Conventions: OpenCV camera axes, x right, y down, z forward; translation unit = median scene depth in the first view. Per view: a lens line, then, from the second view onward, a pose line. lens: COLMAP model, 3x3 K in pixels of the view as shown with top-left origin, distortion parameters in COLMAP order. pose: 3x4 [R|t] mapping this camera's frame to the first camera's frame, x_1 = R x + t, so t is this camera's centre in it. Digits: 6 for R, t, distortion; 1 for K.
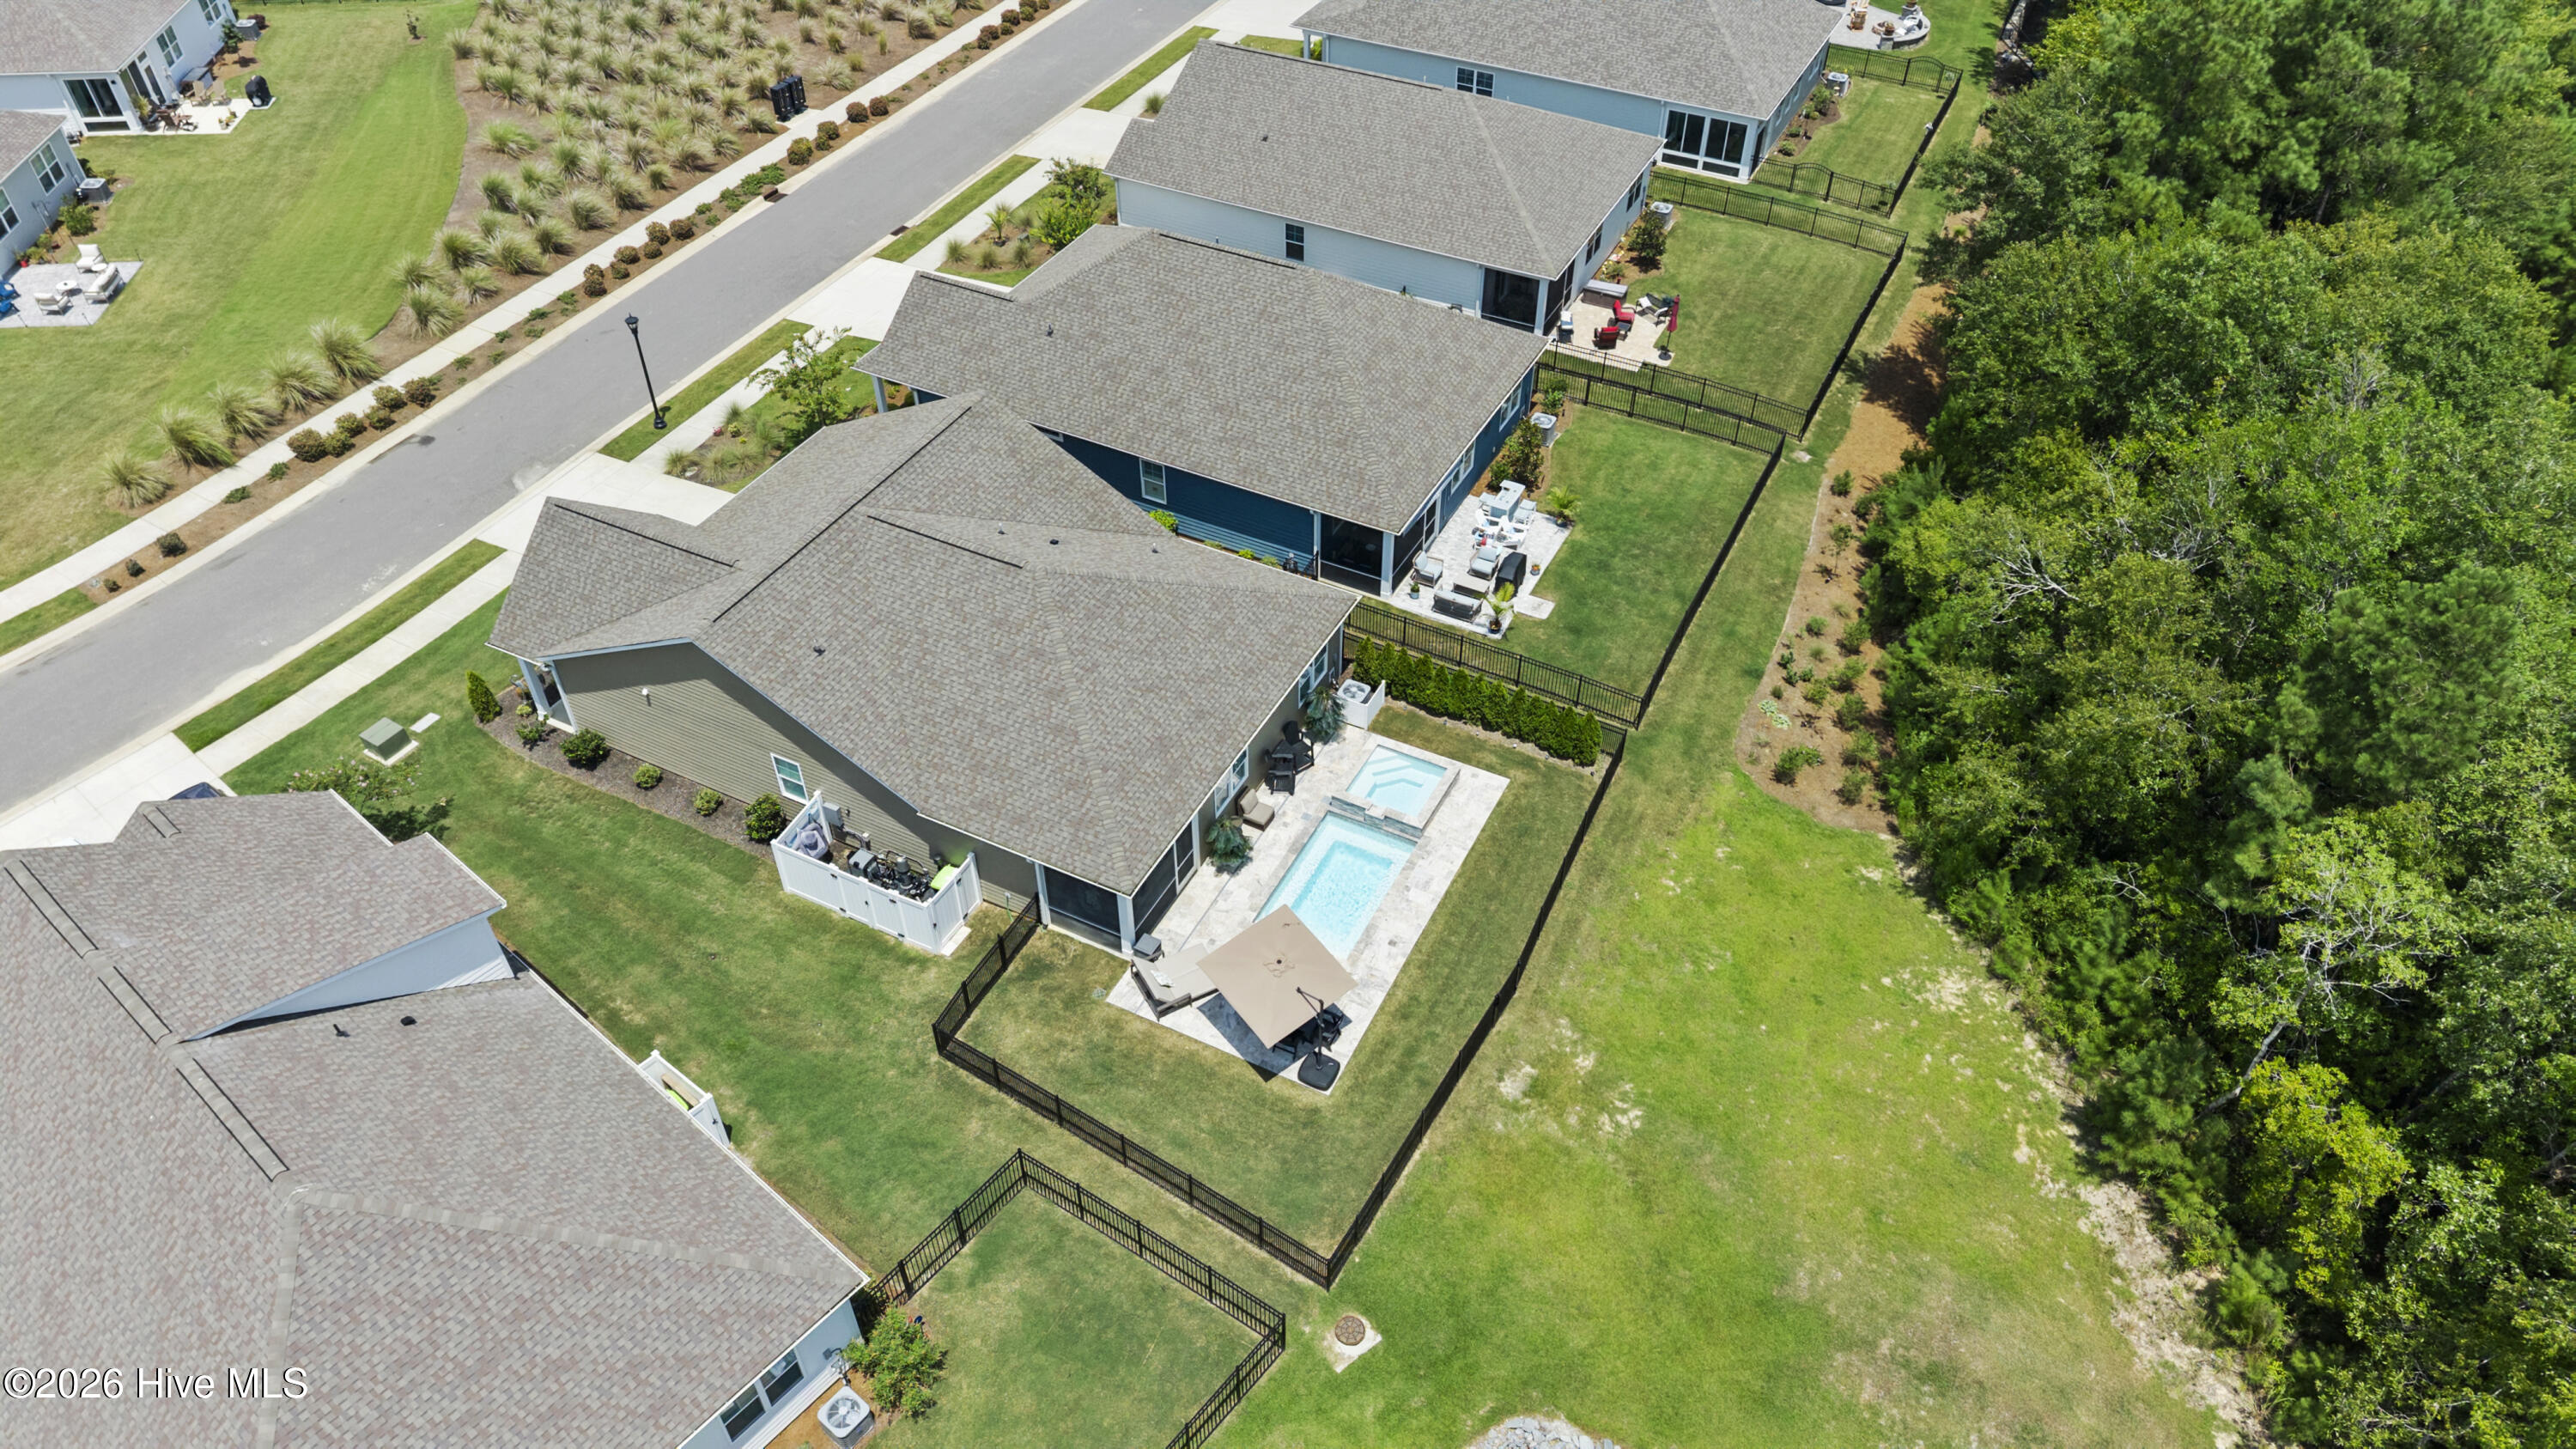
lens RADIAL K [[1699.5, 0, 1281.5], [0, 1699.5, 729.6], [0, 0, 1]] dist [0.033670, -0.046953]
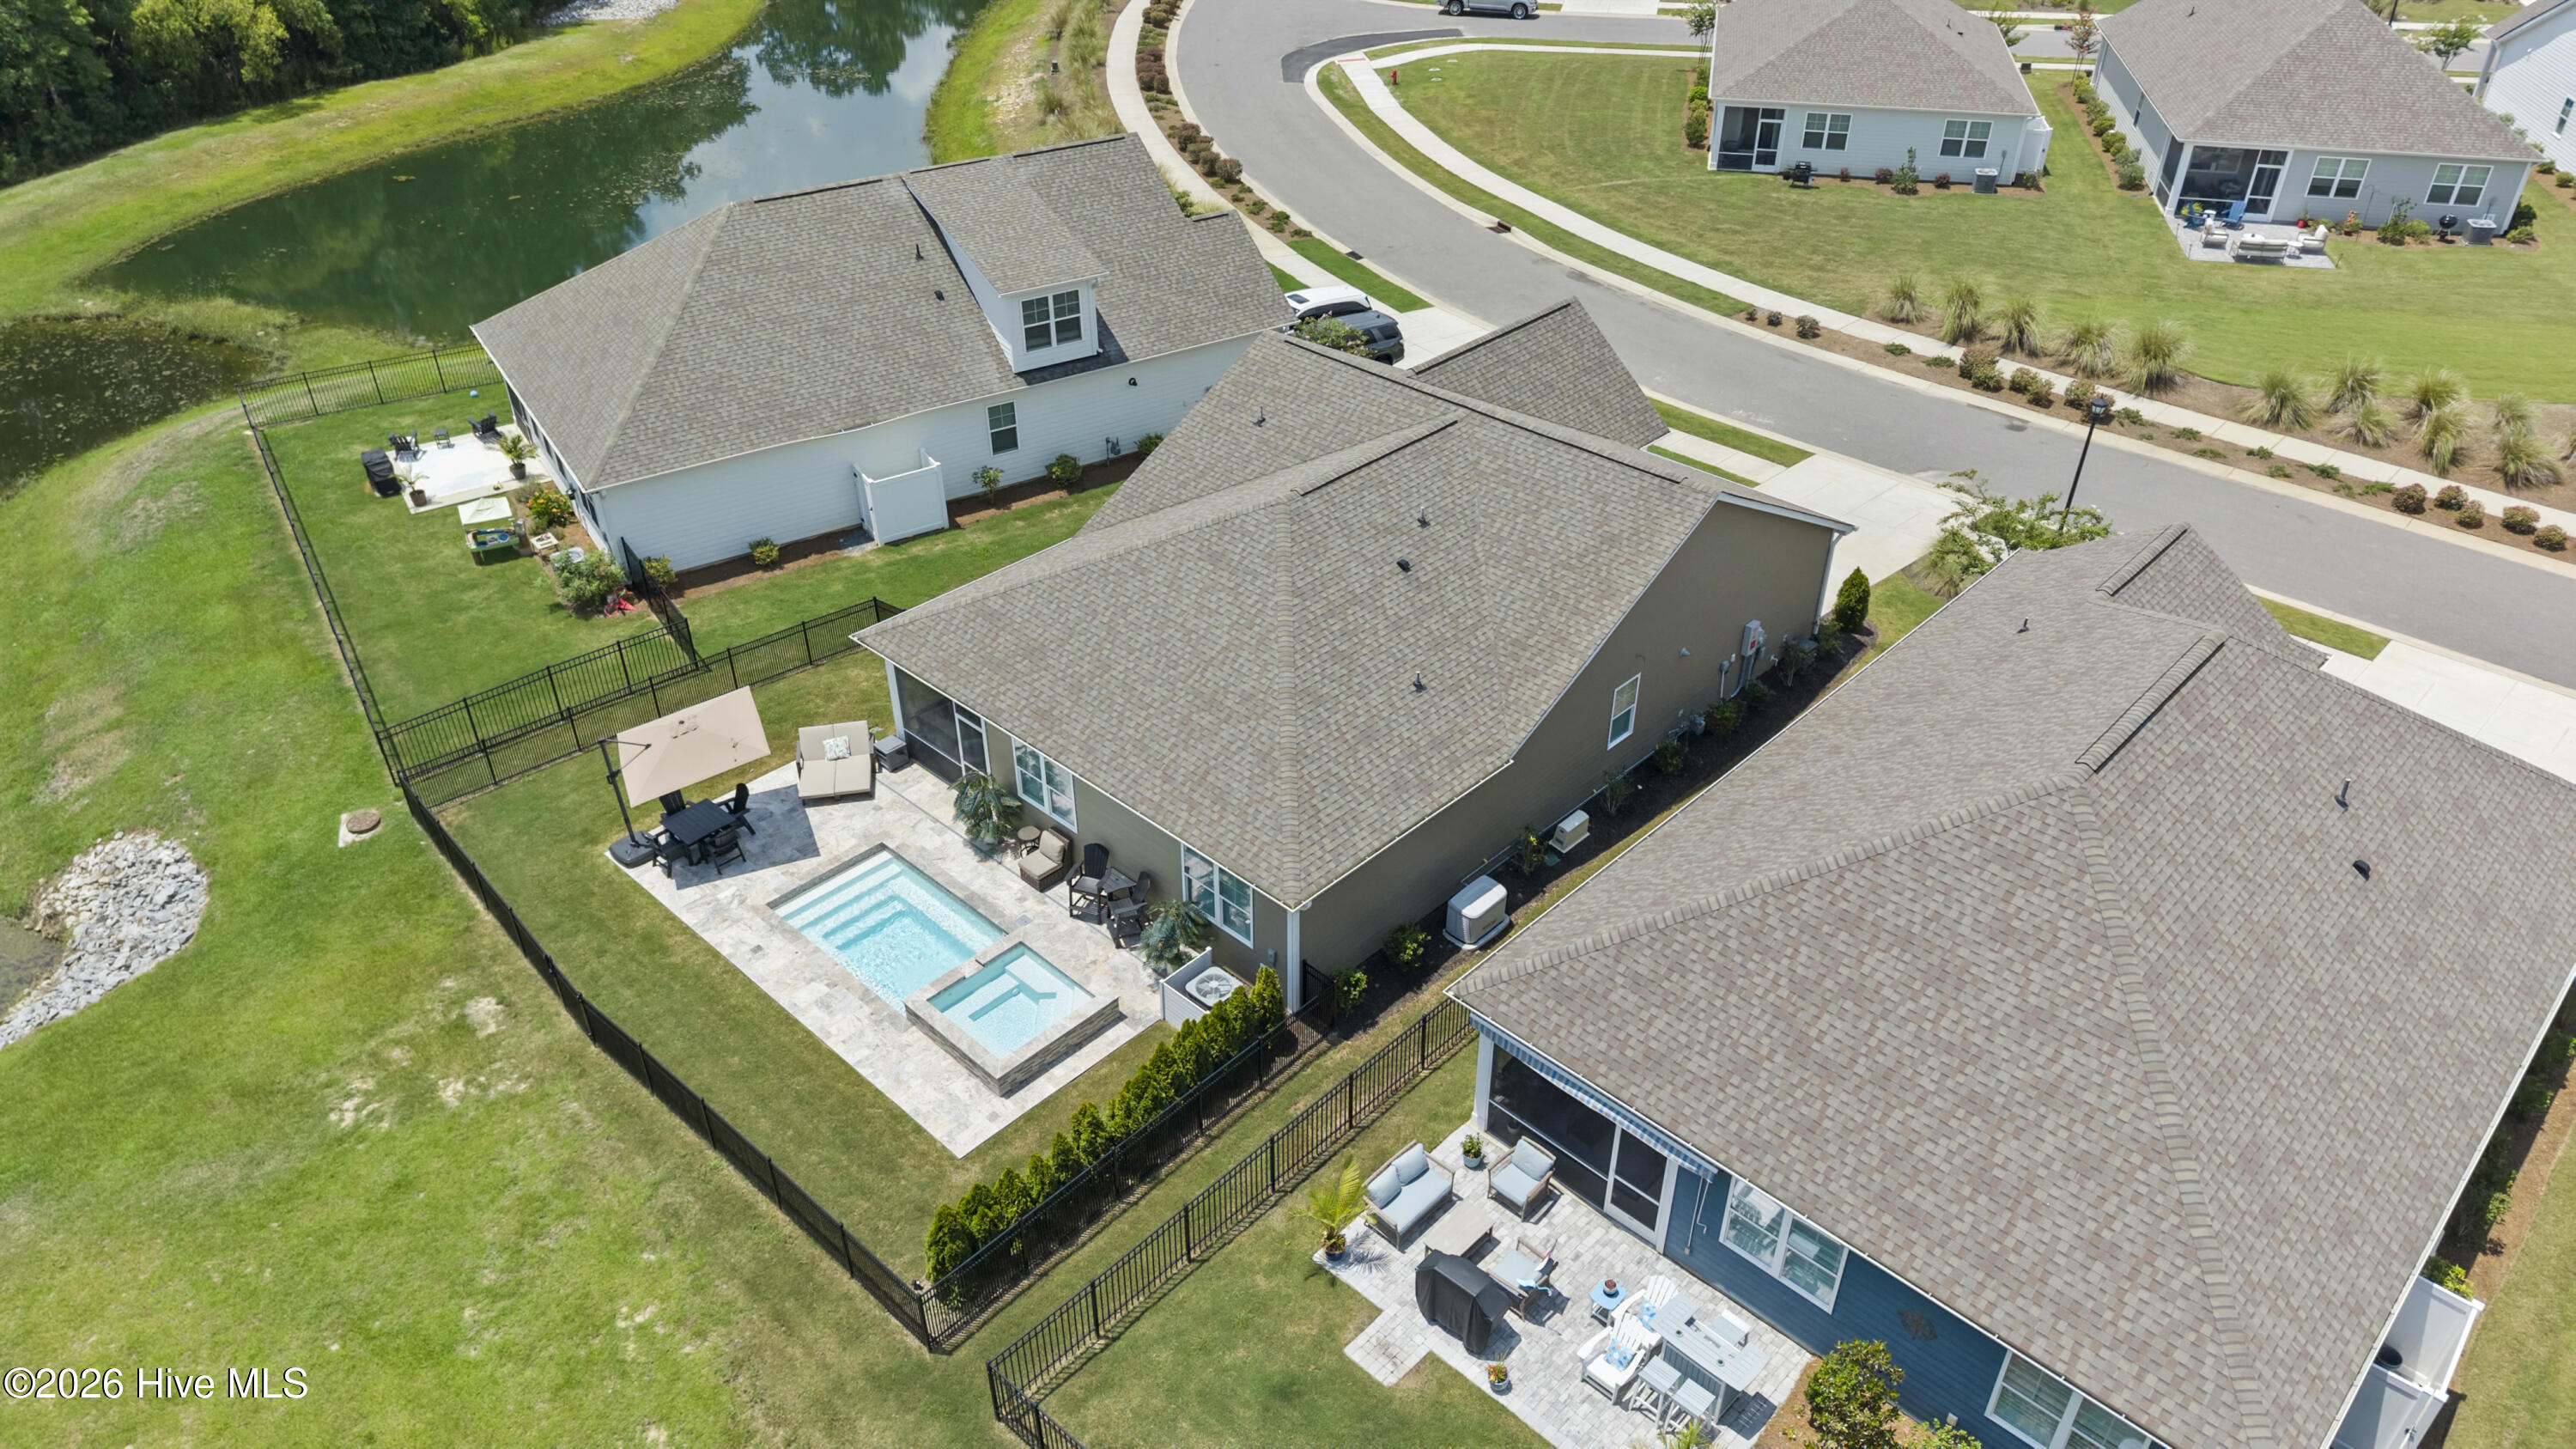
lens RADIAL K [[1725.4, 0, 1303.2], [0, 1725.4, 732.9], [0, 0, 1]] dist [0.013243, -0.005338]
pose [[-0.286945, 0.541565, -0.790171, 0.398204], [-0.652137, 0.493776, 0.575242, -0.375347], [0.701698, 0.680362, 0.211488, 0.688327]]
